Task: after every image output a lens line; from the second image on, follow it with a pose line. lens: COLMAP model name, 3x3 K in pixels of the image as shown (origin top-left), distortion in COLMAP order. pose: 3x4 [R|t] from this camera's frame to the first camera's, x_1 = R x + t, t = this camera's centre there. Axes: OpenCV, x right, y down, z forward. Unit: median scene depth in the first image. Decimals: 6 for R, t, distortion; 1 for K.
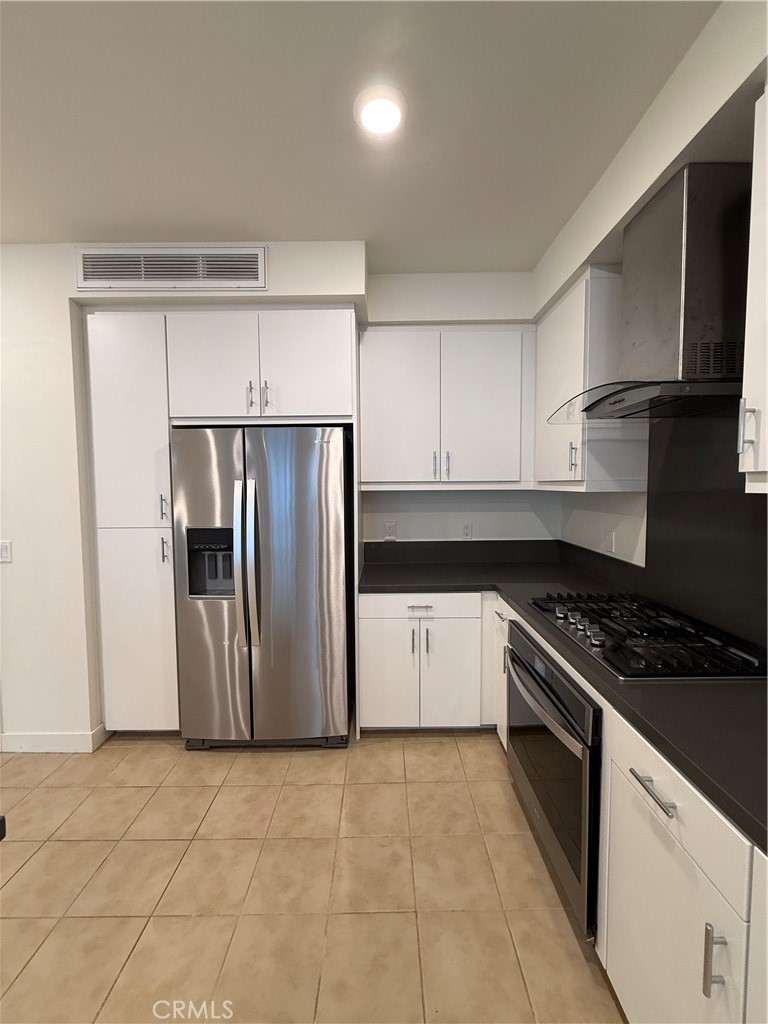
lens RADIAL K [[409.2, 0, 385.4], [0, 409.2, 507.9], [0, 0, 1]] dist [-0.001266, 0.000930]
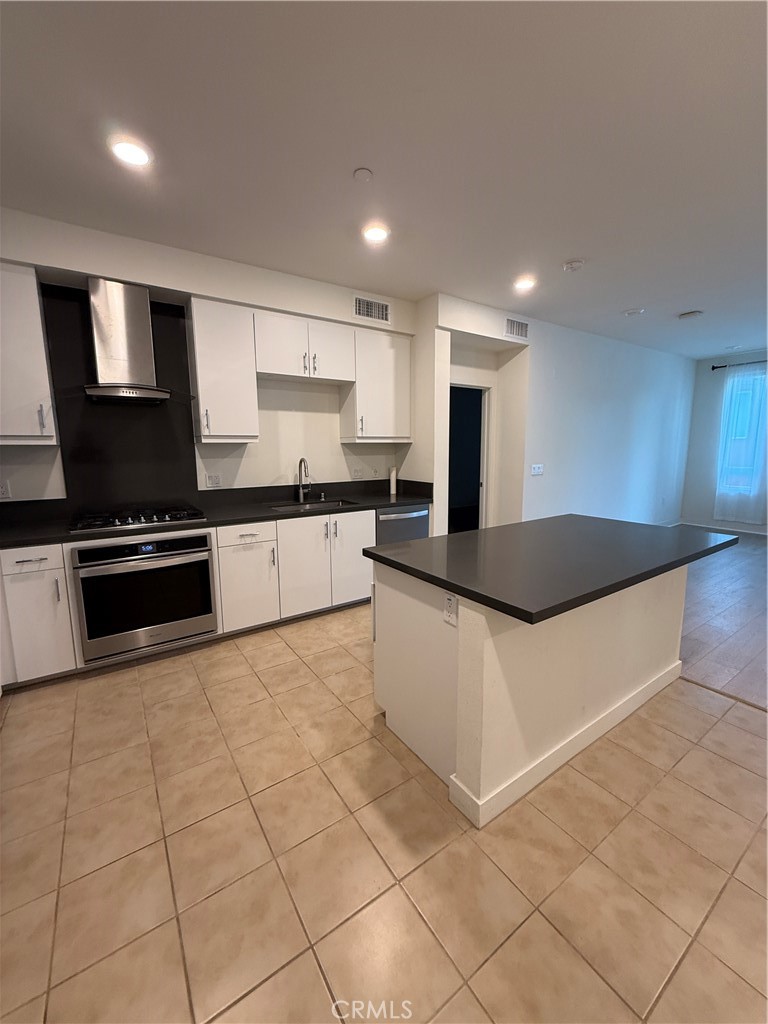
lens RADIAL K [[409.2, 0, 385.6], [0, 409.2, 507.6], [0, 0, 1]] dist [-0.001266, 0.000930]
pose [[-0.563154, -0.109838, 0.819019, -1.086125], [0.058688, 0.983308, 0.172224, -0.003126], [-0.824265, 0.145055, -0.547308, 0.778836]]
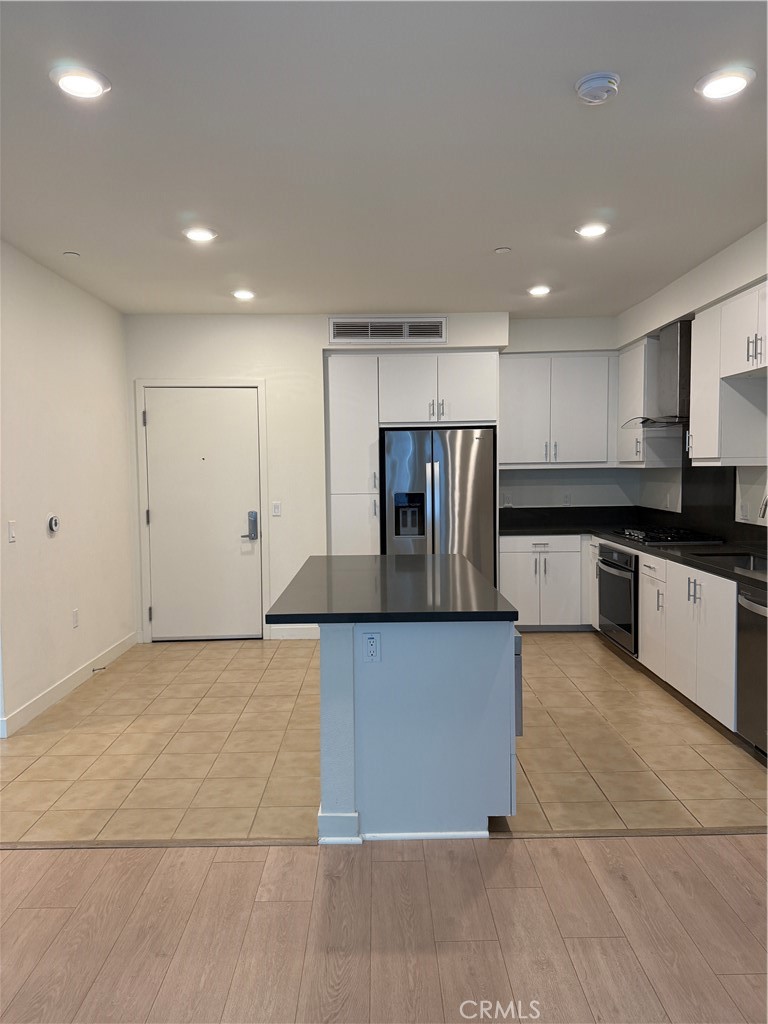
lens RADIAL K [[721.3, 0, 384.3], [0, 721.3, 509.1], [0, 0, 1]] dist [0.086694, -0.060346]
pose [[0.999964, -0.006305, 0.005688, -0.544689], [0.006299, 0.999980, 0.000931, 0.109288], [-0.005693, -0.000895, 0.999983, -1.805485]]
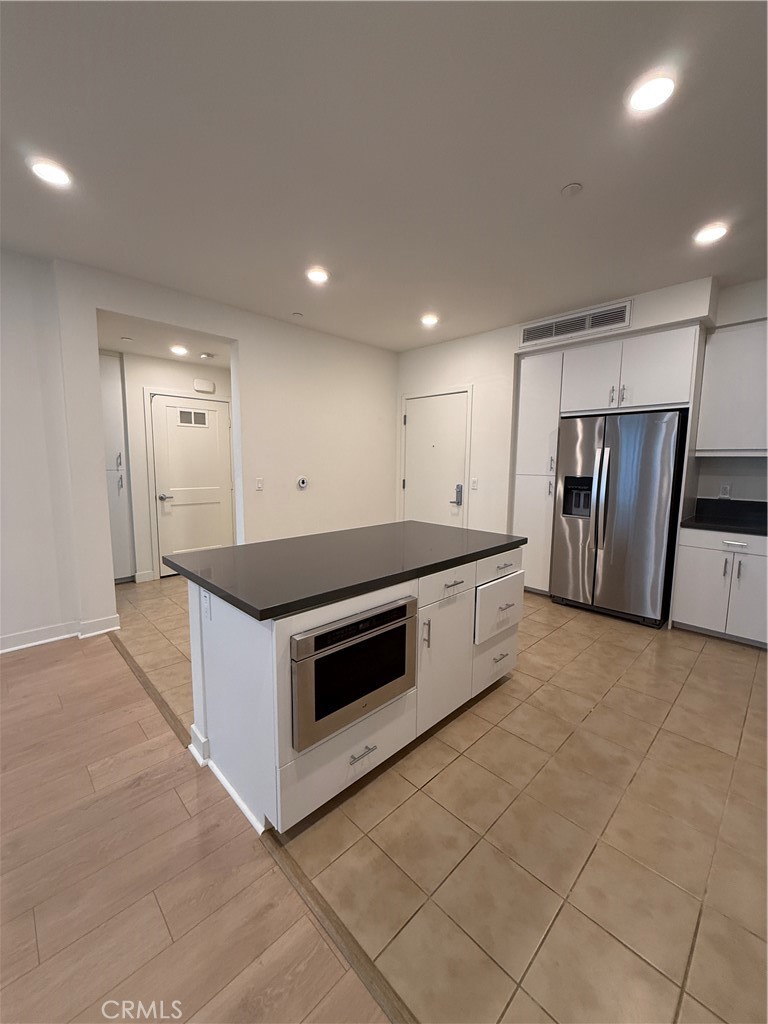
lens RADIAL K [[409.2, 0, 383.1], [0, 409.2, 508.8], [0, 0, 1]] dist [-0.001266, 0.000930]
pose [[0.695381, 0.098077, -0.711917, 0.237031], [-0.055805, 0.995022, 0.082571, 0.088645], [0.716471, -0.017690, 0.697393, -0.789966]]
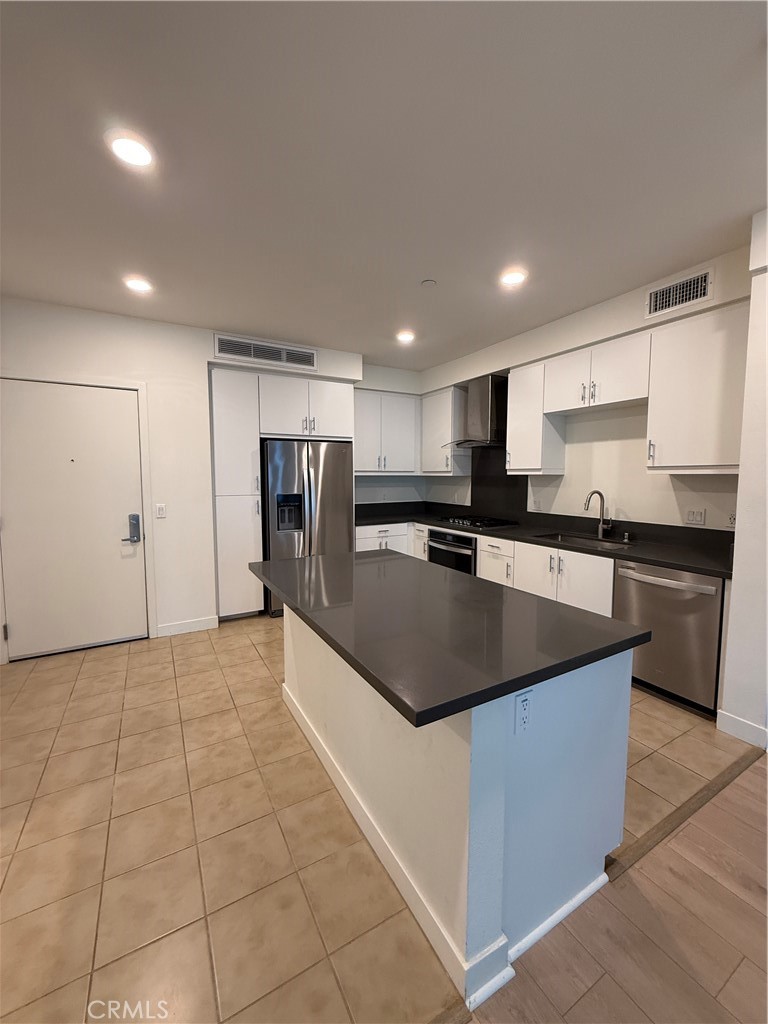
lens RADIAL K [[409.2, 0, 385.8], [0, 409.2, 509.0], [0, 0, 1]] dist [-0.001266, 0.000930]
pose [[0.867697, -0.034272, 0.495911, -0.982352], [0.023019, 0.999321, 0.028785, 0.073341], [-0.496561, -0.013562, 0.867896, -0.857906]]
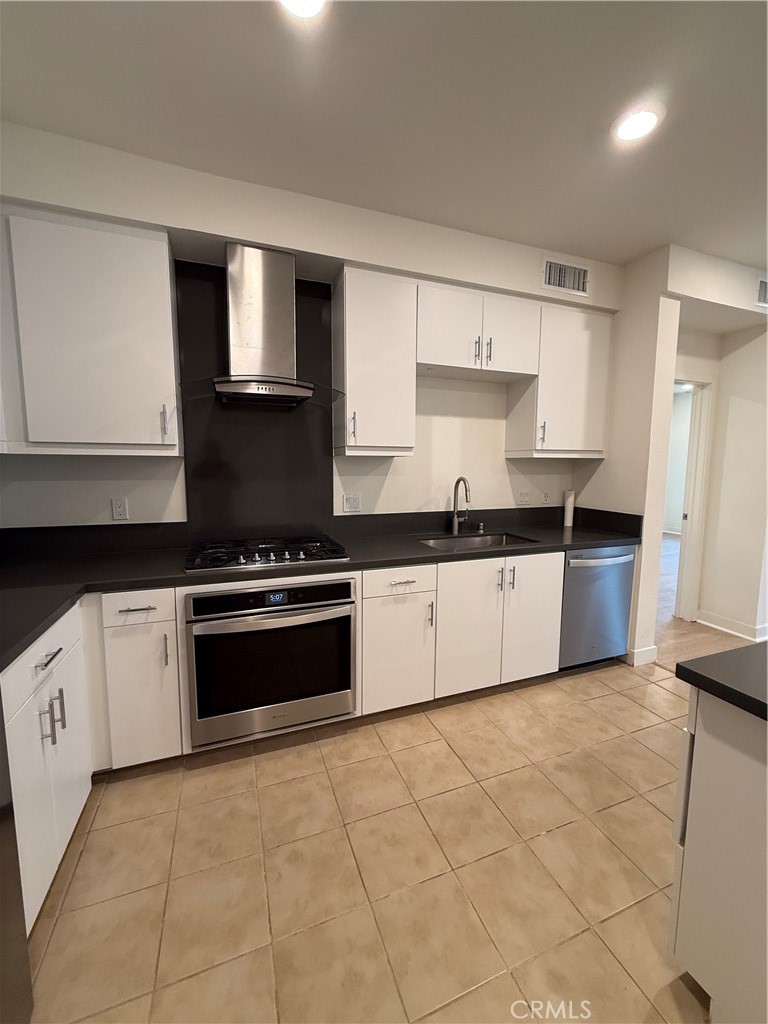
lens RADIAL K [[409.2, 0, 384.9], [0, 409.2, 508.7], [0, 0, 1]] dist [-0.001266, 0.000930]
pose [[-0.355273, -0.096297, 0.929789, -0.604371], [0.051617, 0.991141, 0.122374, -0.004696], [-0.933336, 0.091469, -0.347155, 0.785902]]
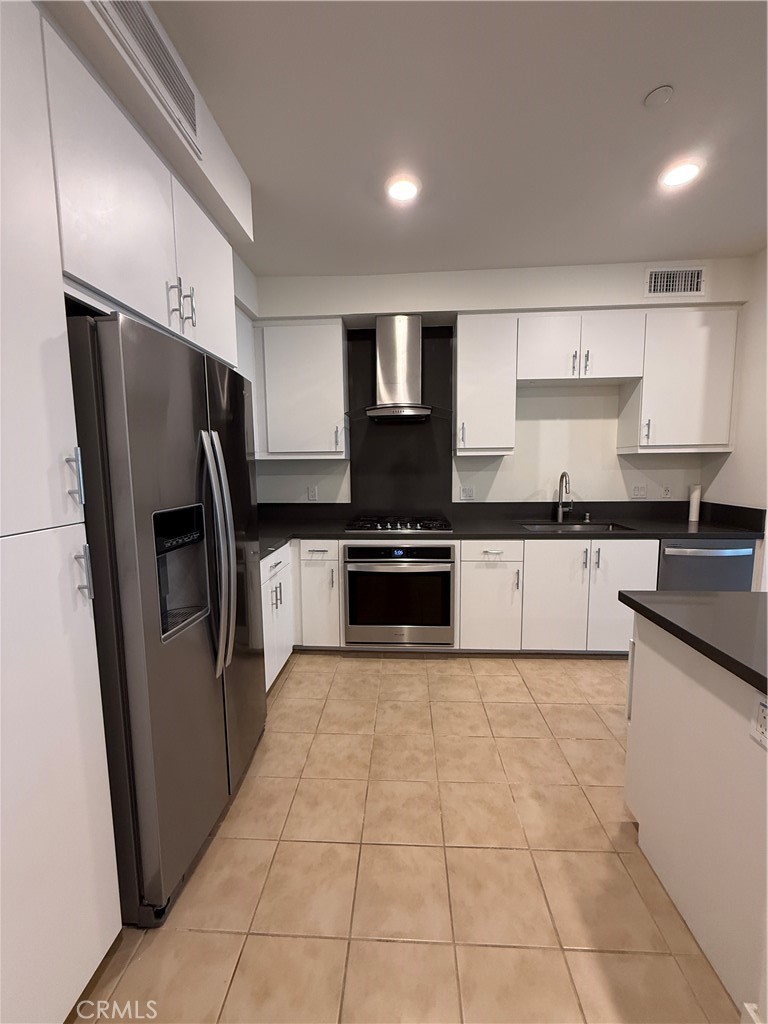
lens RADIAL K [[409.2, 0, 384.7], [0, 409.2, 508.5], [0, 0, 1]] dist [-0.001266, 0.000930]
pose [[0.056060, -0.098345, 0.993572, -1.003839], [0.068630, 0.993163, 0.094432, 0.013772], [-0.996066, 0.062895, 0.062426, 0.670314]]
